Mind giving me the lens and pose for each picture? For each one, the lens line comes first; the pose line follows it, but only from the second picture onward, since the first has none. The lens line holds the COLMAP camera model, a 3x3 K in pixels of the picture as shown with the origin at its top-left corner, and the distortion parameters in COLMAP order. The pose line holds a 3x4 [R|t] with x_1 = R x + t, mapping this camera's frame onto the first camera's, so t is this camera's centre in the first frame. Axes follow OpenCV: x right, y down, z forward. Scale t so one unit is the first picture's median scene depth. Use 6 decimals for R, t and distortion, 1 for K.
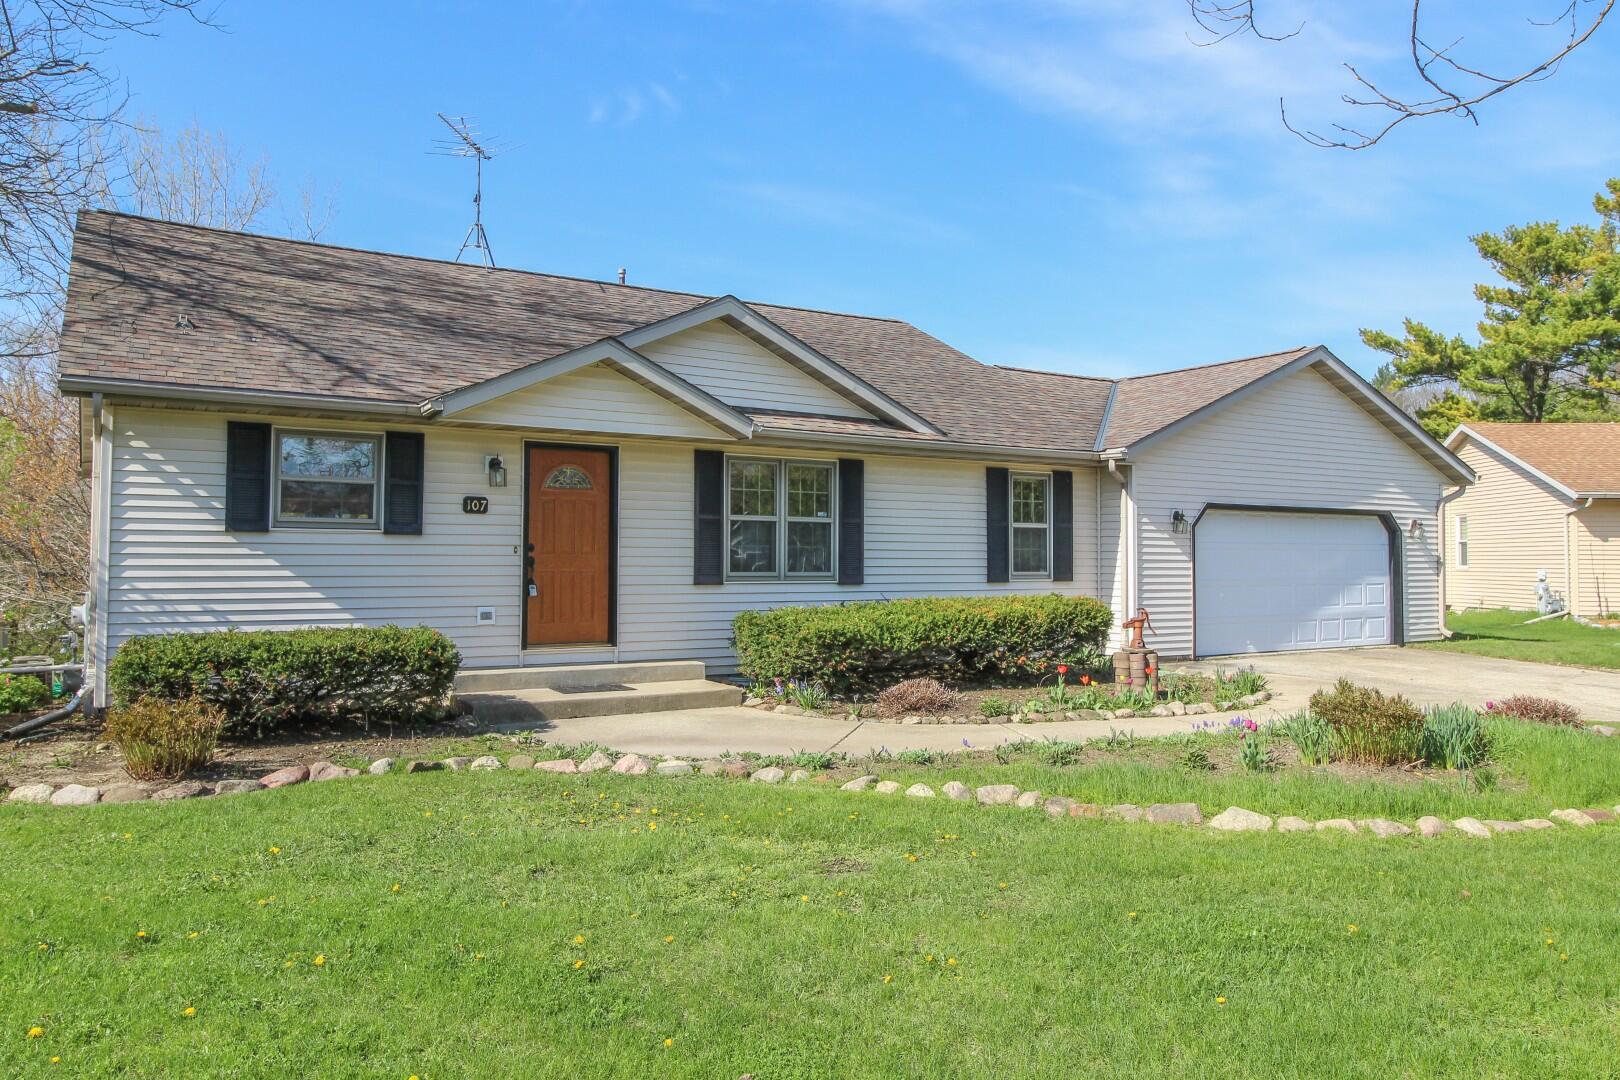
lens RADIAL K [[1177.0, 0, 810.3], [0, 1177.0, 536.7], [0, 0, 1]] dist [-0.000429, -0.000016]
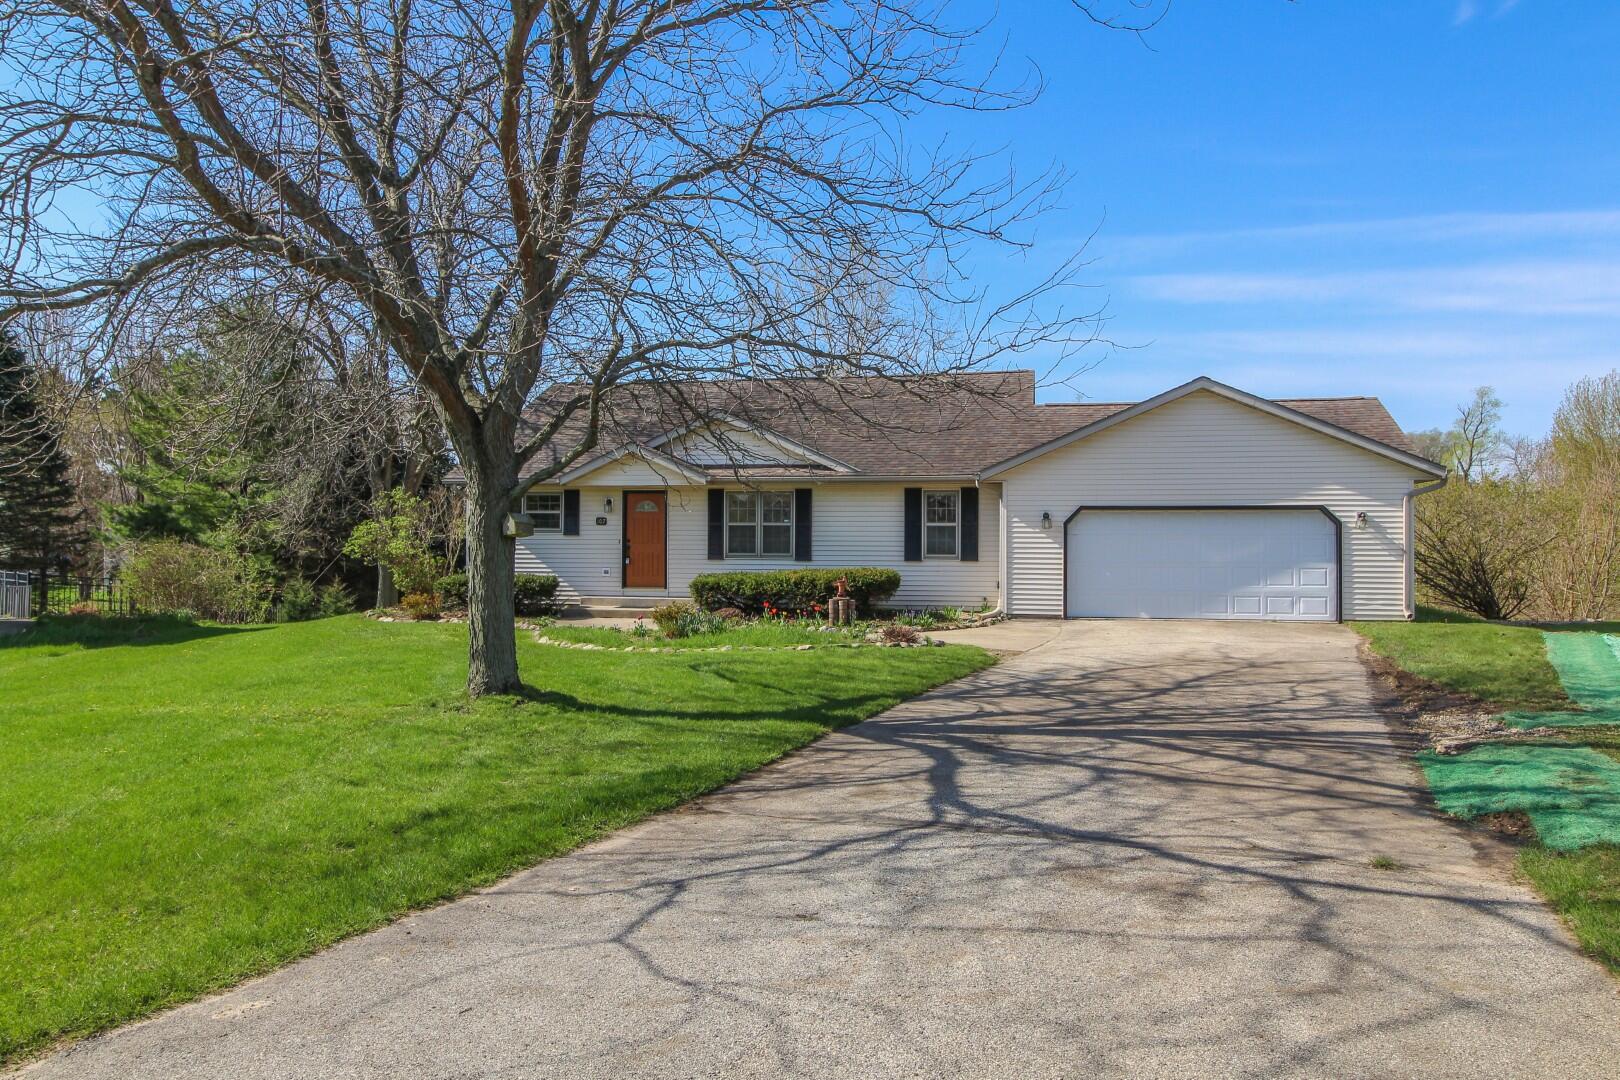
lens RADIAL K [[1177.0, 0, 809.4], [0, 1177.0, 542.1], [0, 0, 1]] dist [-0.000429, -0.000016]
pose [[0.711145, -0.001848, -0.703043, 1.281452], [0.011414, 0.999895, 0.008918, -0.002609], [0.702953, -0.014367, 0.711091, -0.238634]]
